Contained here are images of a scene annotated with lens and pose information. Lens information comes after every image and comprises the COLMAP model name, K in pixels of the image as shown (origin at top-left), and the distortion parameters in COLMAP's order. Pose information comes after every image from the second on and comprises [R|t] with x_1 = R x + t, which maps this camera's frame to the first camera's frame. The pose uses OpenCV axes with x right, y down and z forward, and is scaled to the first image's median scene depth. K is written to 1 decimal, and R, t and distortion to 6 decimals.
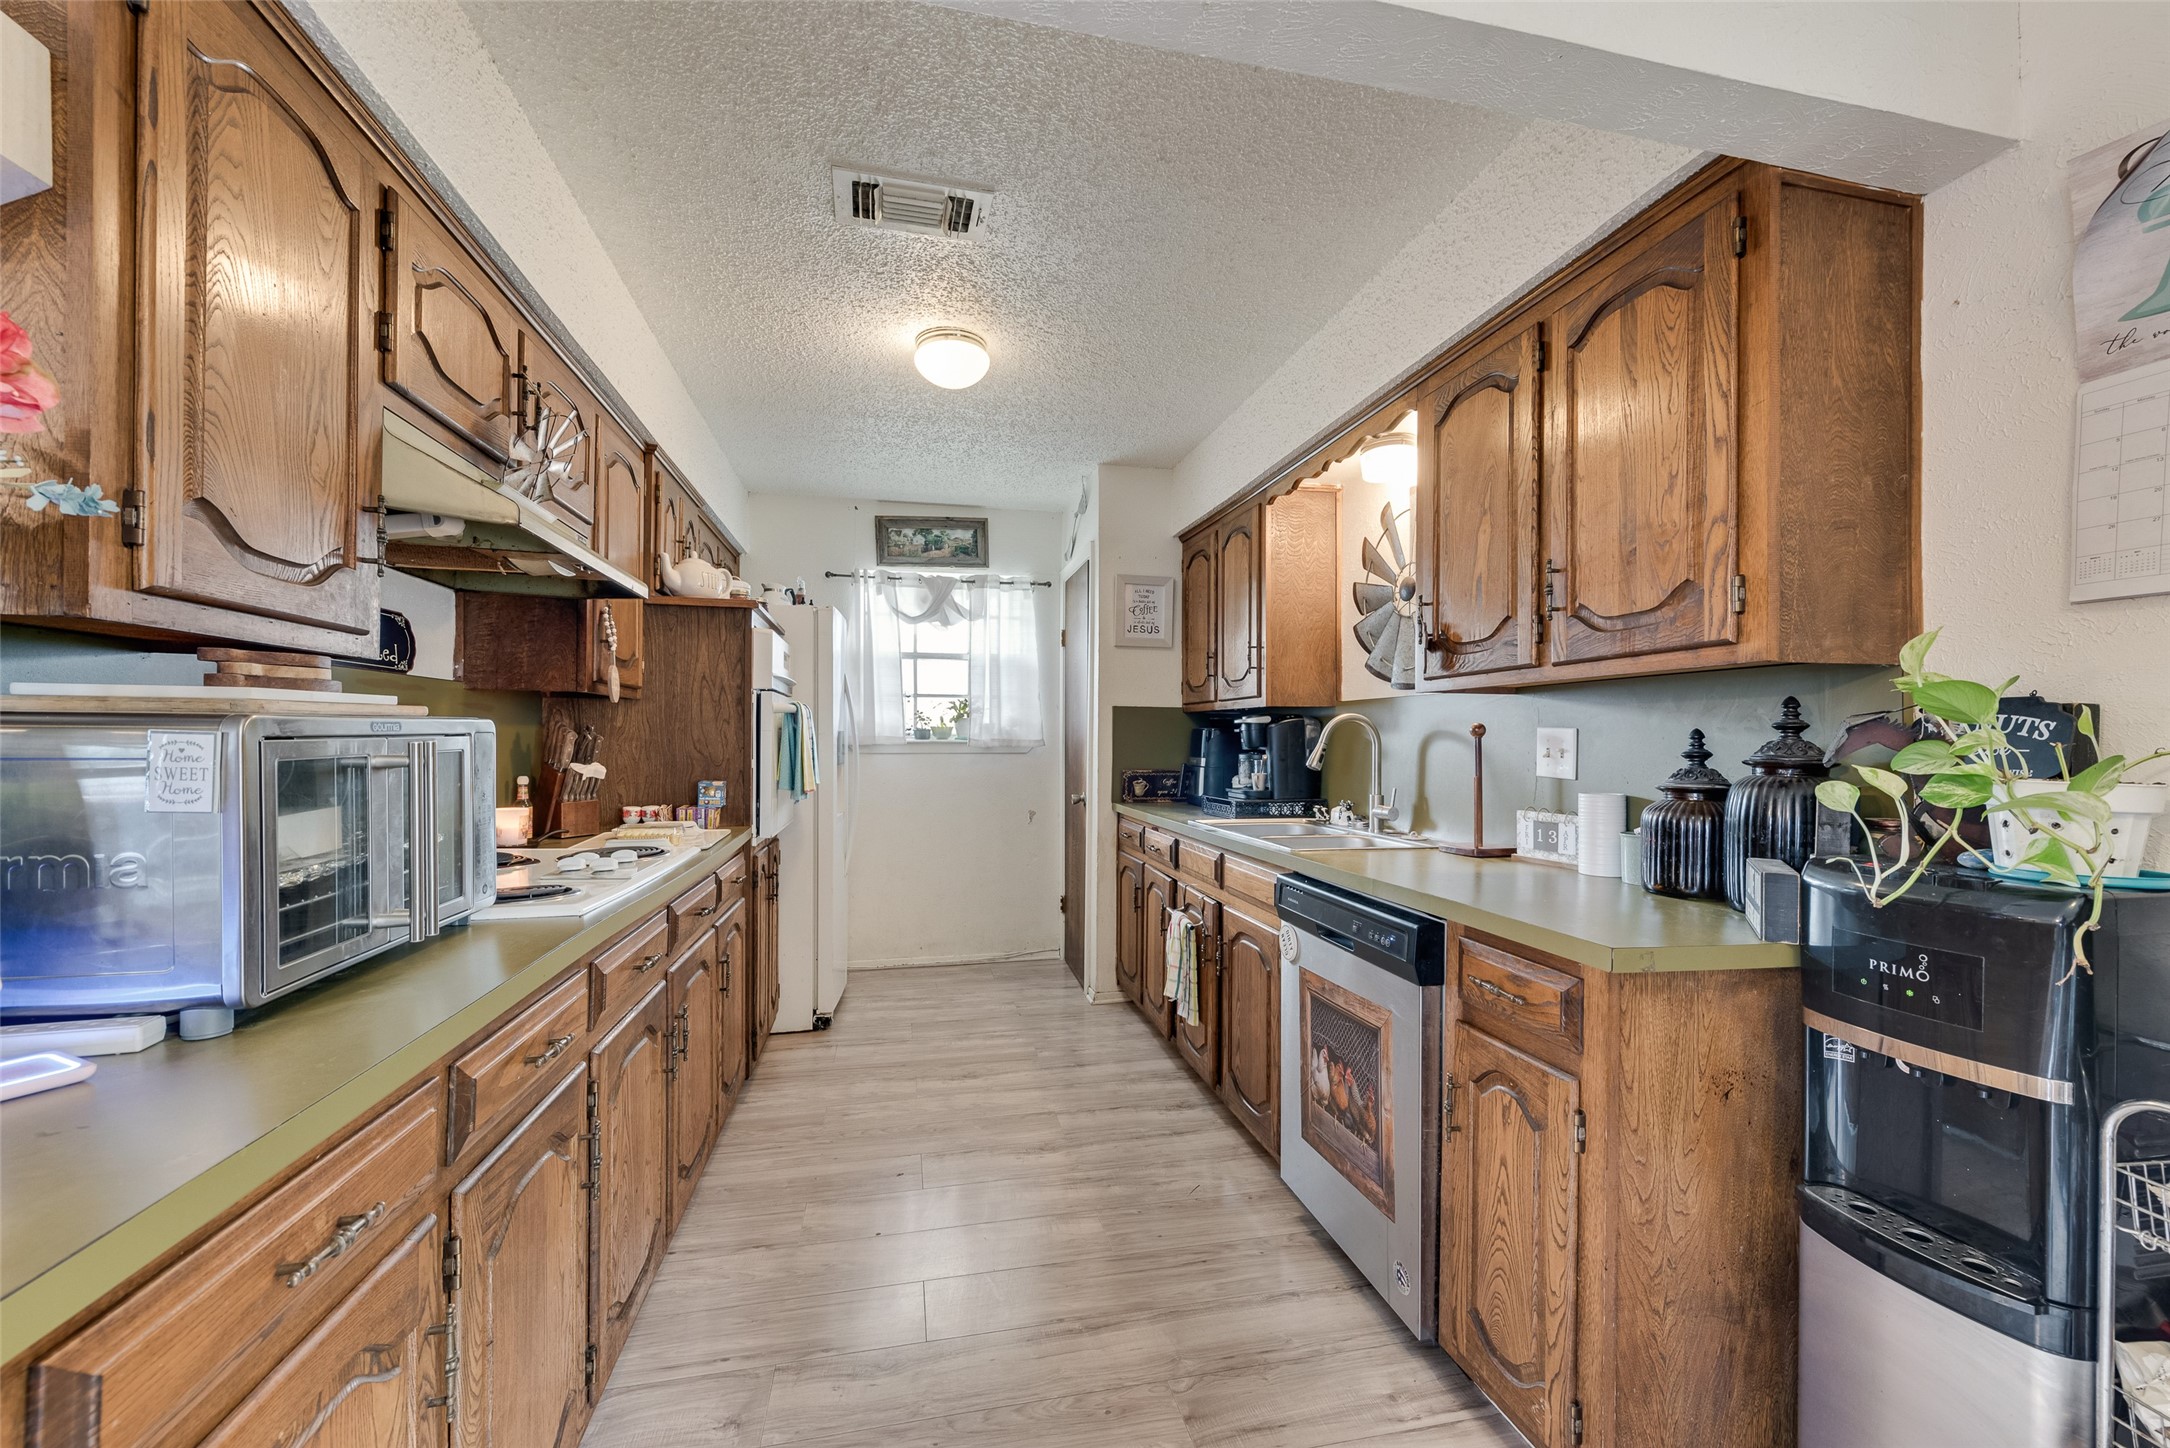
lens RADIAL K [[849.3, 0, 1088.1], [0, 849.3, 738.8], [0, 0, 1]] dist [0.015763, -0.004785]
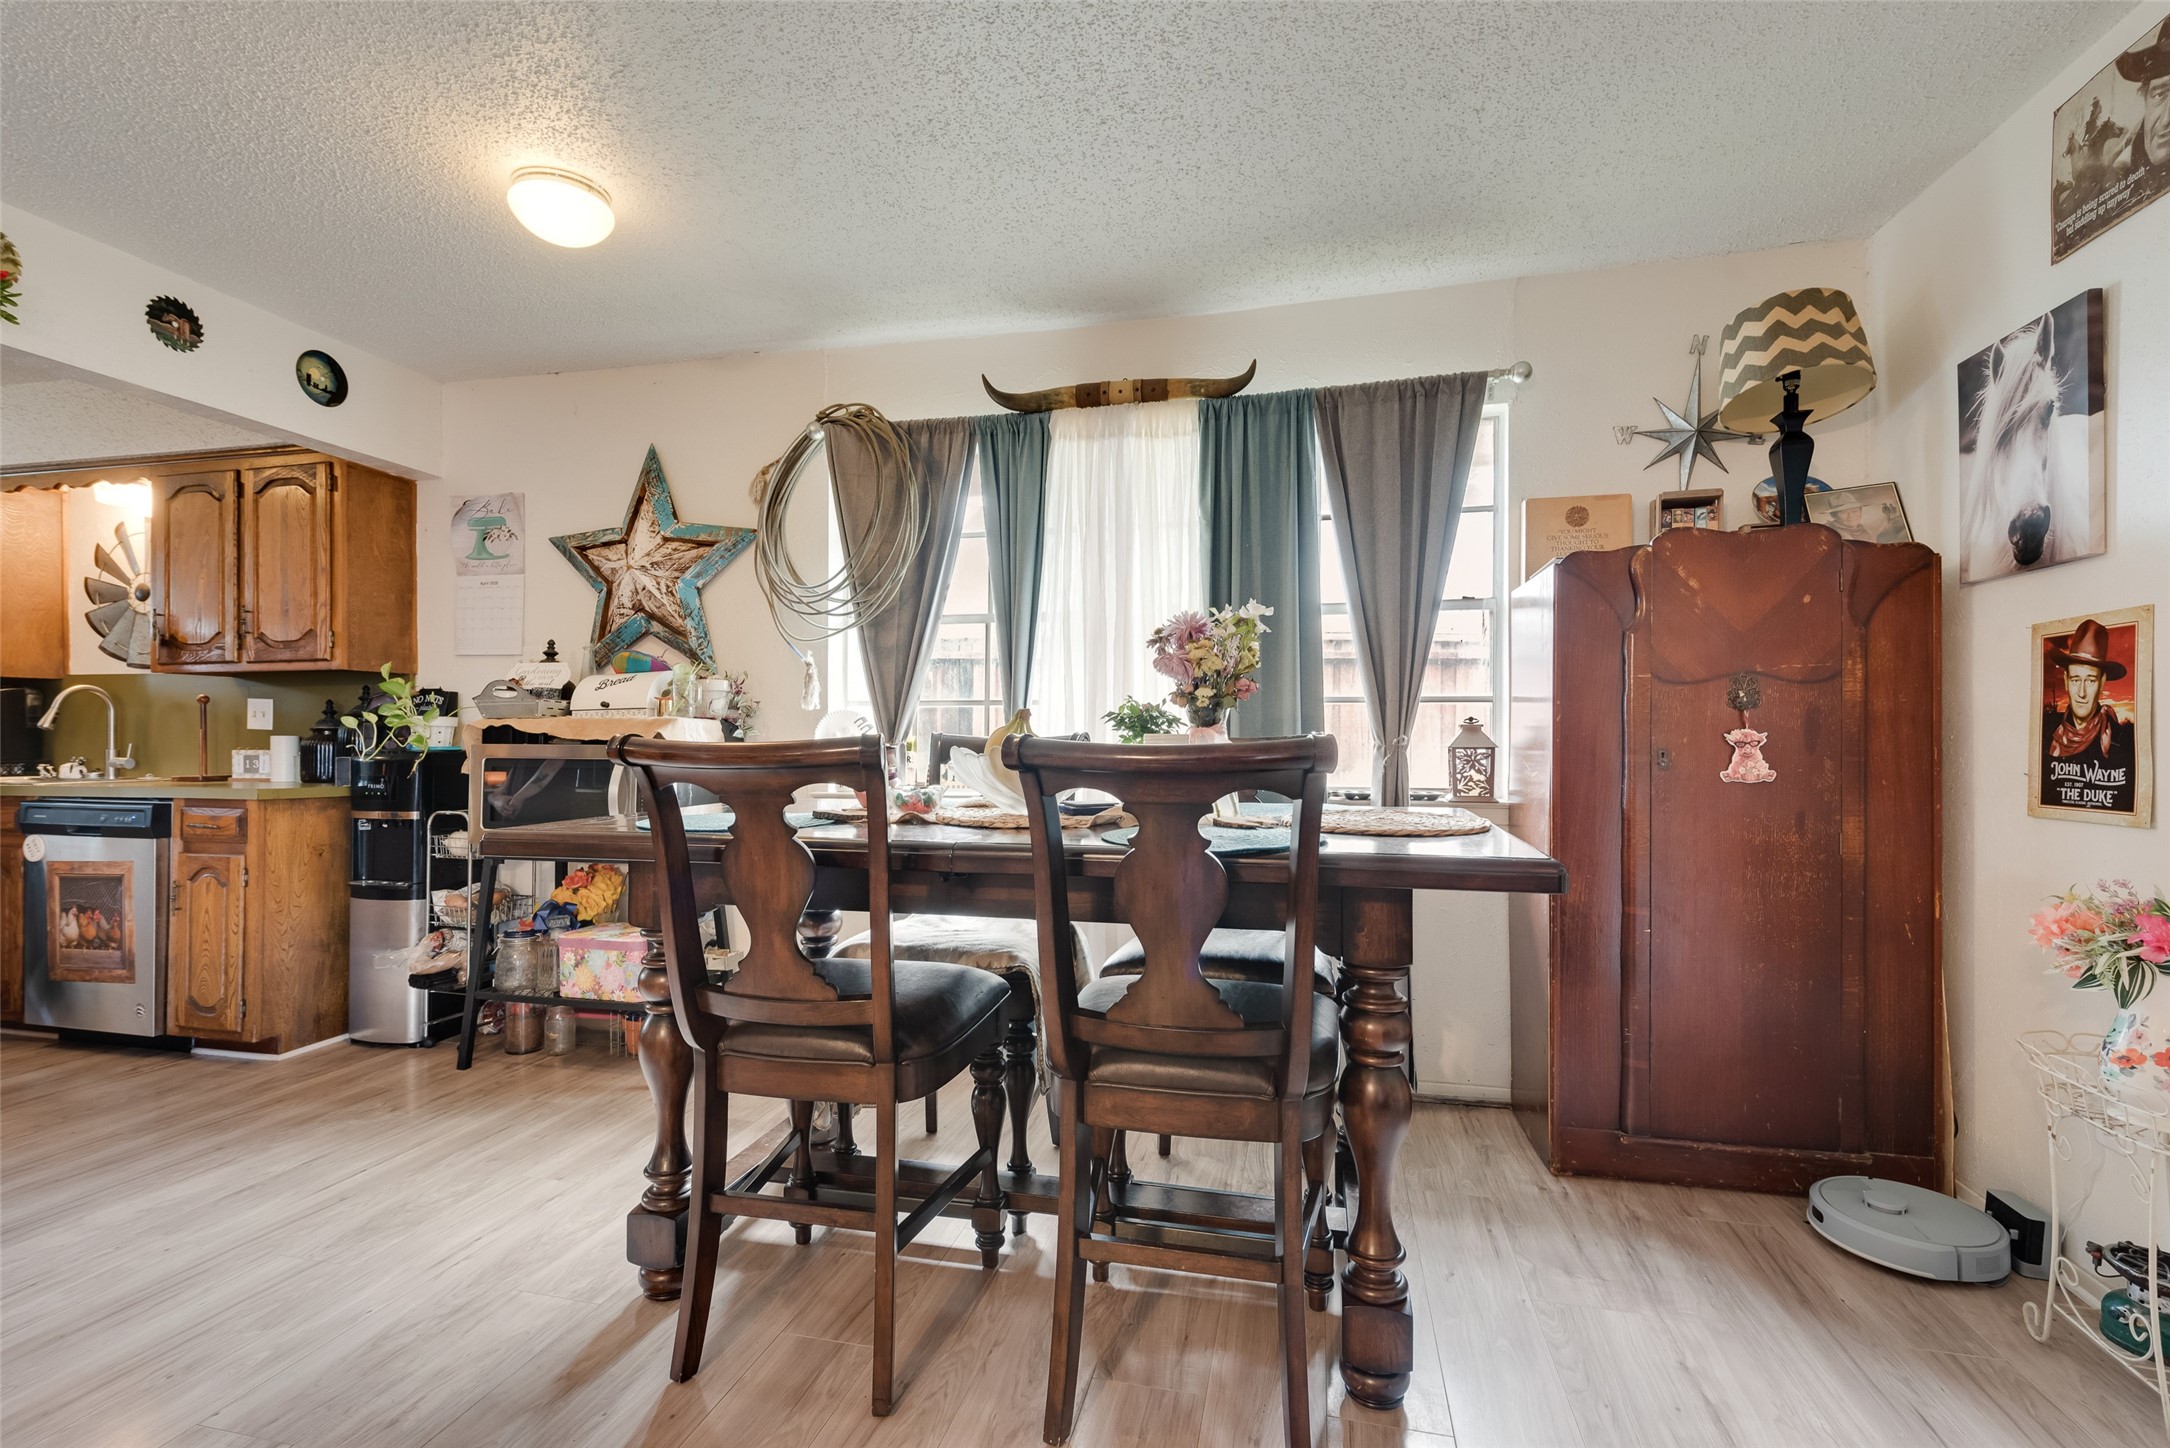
lens RADIAL K [[989.8, 0, 1081.3], [0, 989.8, 732.5], [0, 0, 1]] dist [0.010917, -0.004551]
pose [[0.437735, -0.003750, 0.899096, -0.556901], [0.000707, 0.999992, 0.003827, 0.053020], [-0.899104, -0.001040, 0.437734, -1.456187]]
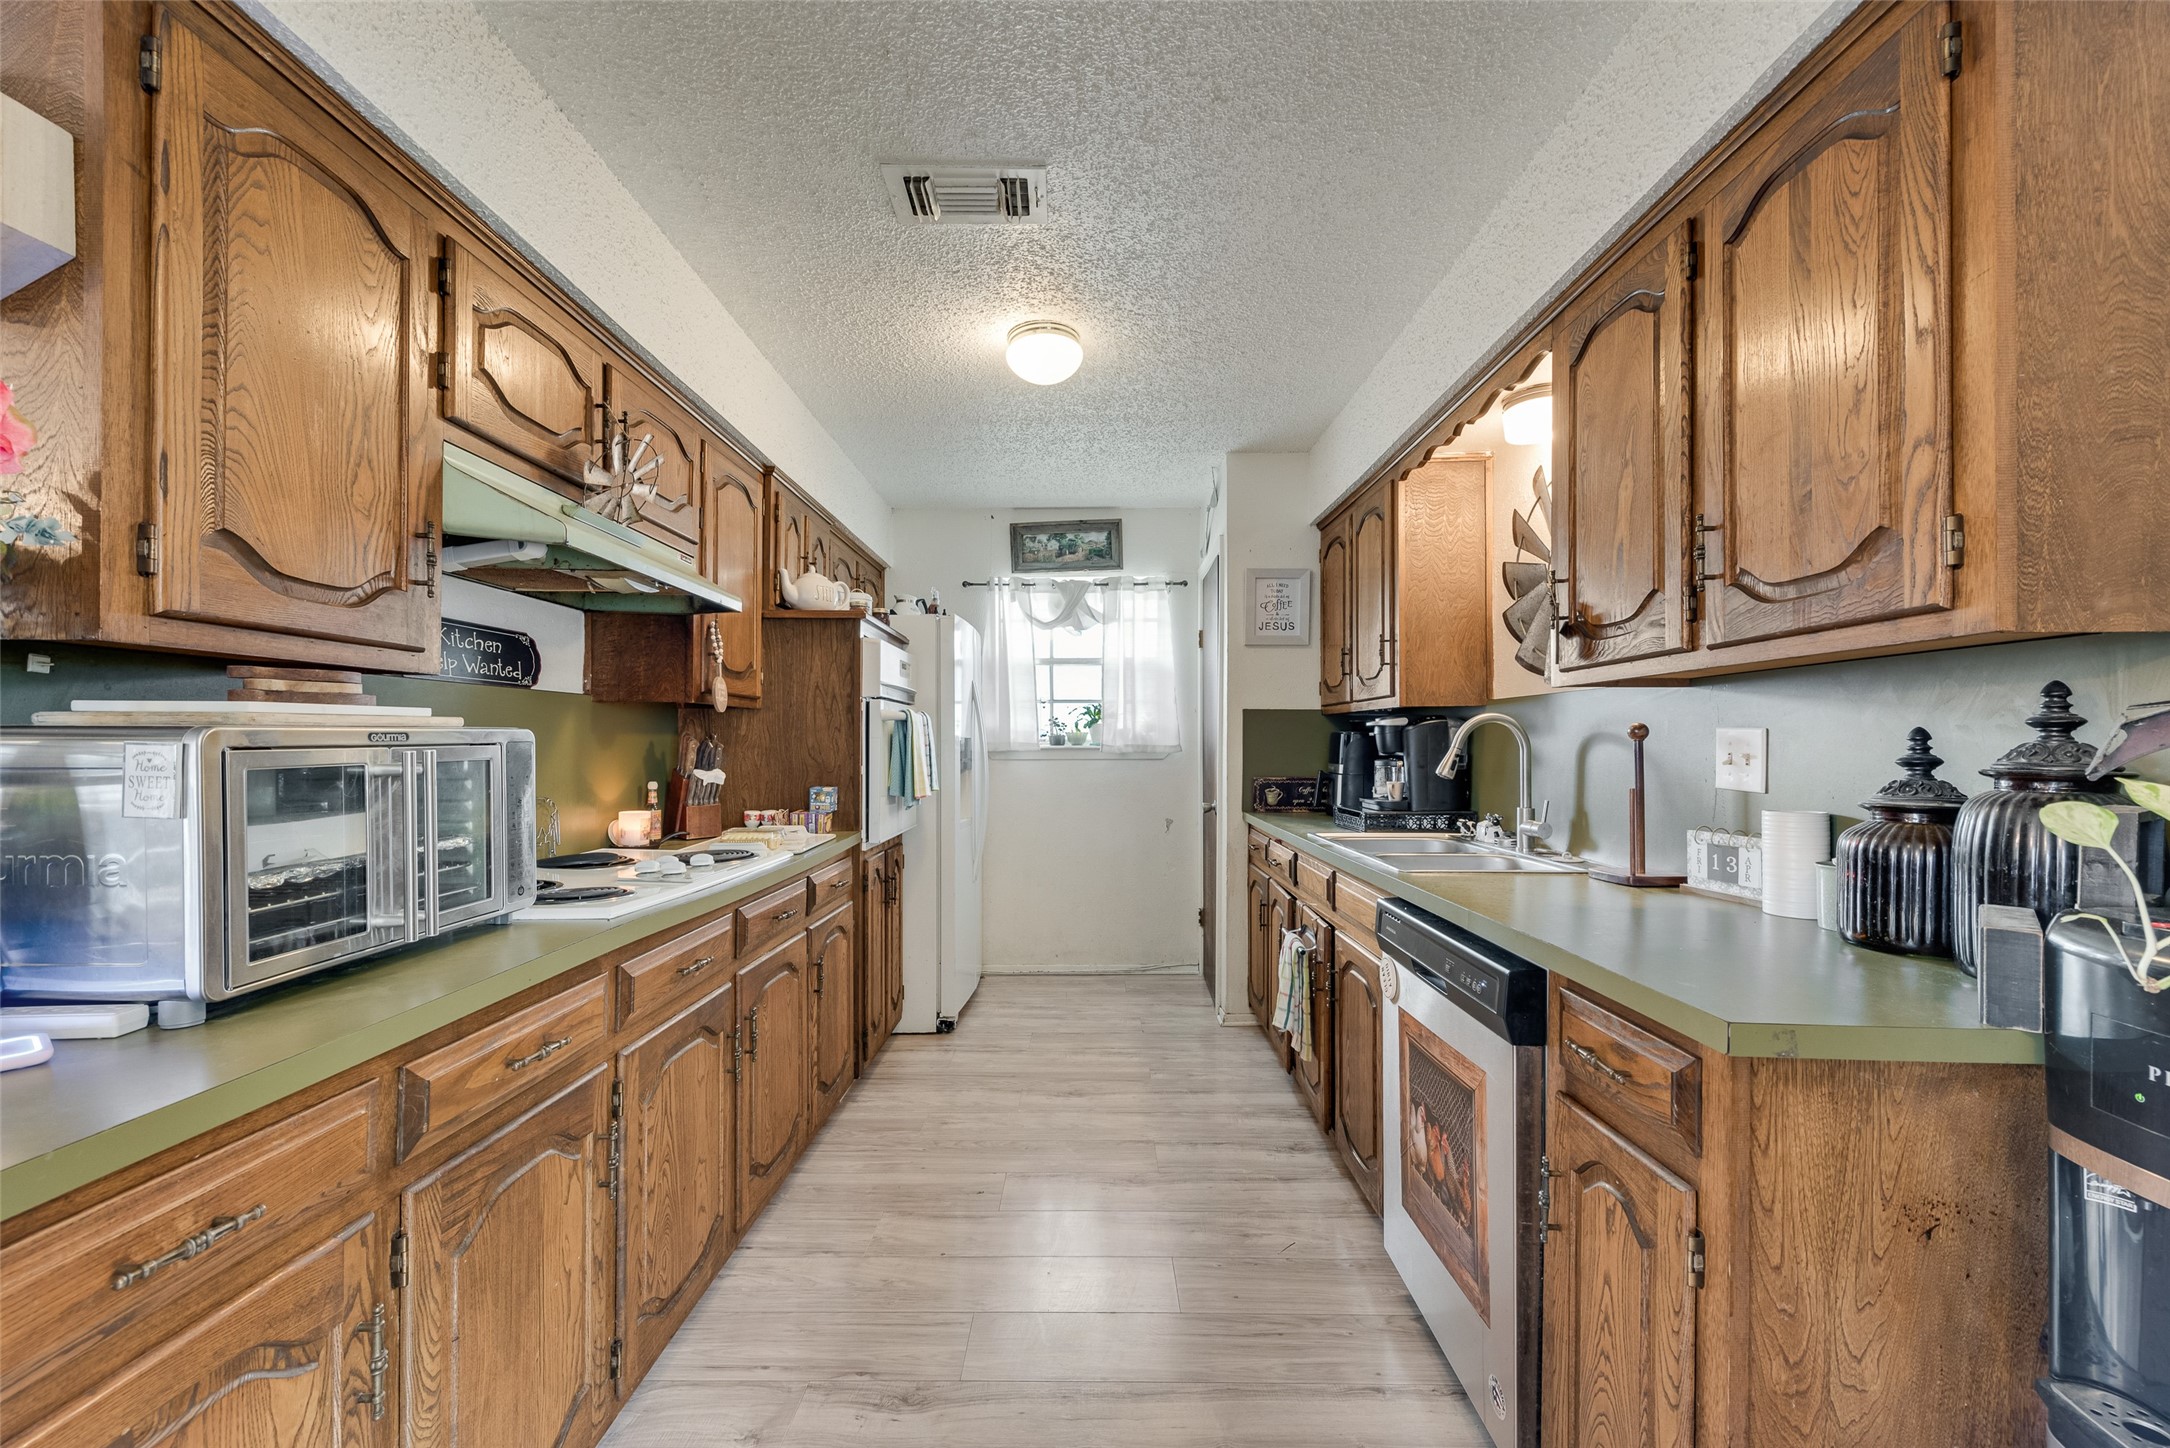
lens RADIAL K [[849.3, 0, 1091.7], [0, 849.3, 741.9], [0, 0, 1]] dist [0.015763, -0.004785]
pose [[0.975142, -0.005606, -0.221510, 0.155503], [0.005066, 0.999983, -0.003006, -0.000348], [0.221523, 0.001809, 0.975153, 0.096283]]
